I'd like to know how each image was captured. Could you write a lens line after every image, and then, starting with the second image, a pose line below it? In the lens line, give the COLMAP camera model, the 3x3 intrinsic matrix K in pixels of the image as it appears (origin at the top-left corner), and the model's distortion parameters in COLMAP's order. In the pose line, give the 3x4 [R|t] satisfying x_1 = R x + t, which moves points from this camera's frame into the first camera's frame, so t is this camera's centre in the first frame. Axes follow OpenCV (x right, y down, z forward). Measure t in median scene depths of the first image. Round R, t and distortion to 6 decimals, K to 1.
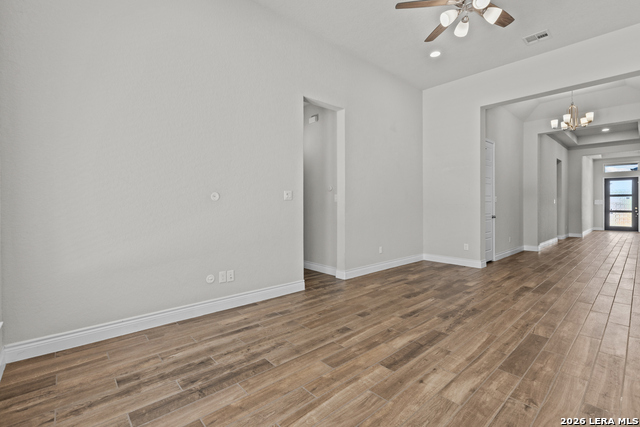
lens RADIAL K [[287.1, 0, 309.8], [0, 287.1, 207.2], [0, 0, 1]] dist [-0.002067, -0.000590]
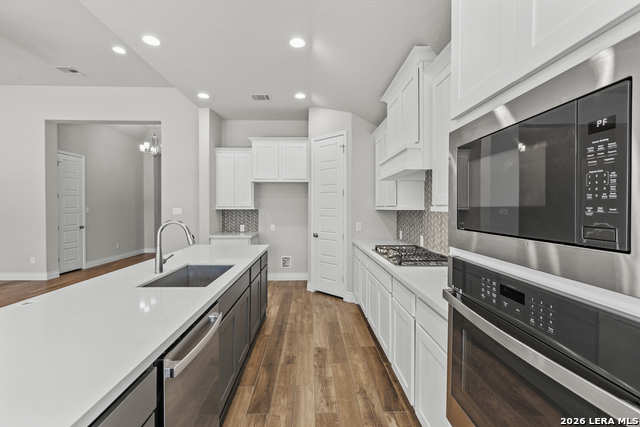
lens RADIAL K [[287.1, 0, 310.3], [0, 287.1, 208.9], [0, 0, 1]] dist [-0.002067, -0.000590]
pose [[0.638911, -0.000864, 0.769280, 0.531629], [0.004404, 0.999987, -0.002535, -0.038874], [-0.769268, 0.005007, 0.638907, -0.455354]]
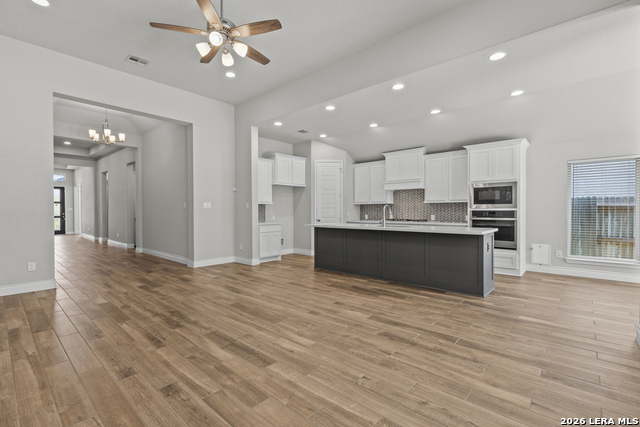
lens RADIAL K [[287.1, 0, 308.9], [0, 287.1, 210.4], [0, 0, 1]] dist [-0.002067, -0.000590]
pose [[-0.094669, -0.000310, 0.995509, -0.398481], [0.011451, 0.999933, 0.001400, -0.004431], [-0.995443, 0.011532, -0.094659, 0.475047]]
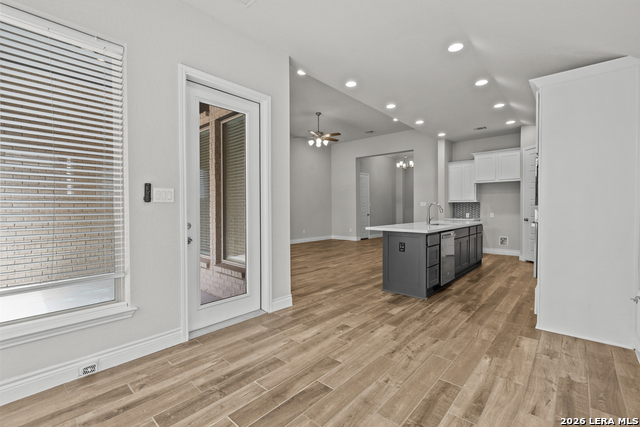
lens RADIAL K [[287.1, 0, 317.0], [0, 287.1, 210.9], [0, 0, 1]] dist [-0.002067, -0.000590]
pose [[0.990075, -0.005083, 0.140451, 0.077172], [0.004998, 0.999987, 0.000958, 0.008865], [-0.140454, -0.000247, 0.990087, -1.133265]]
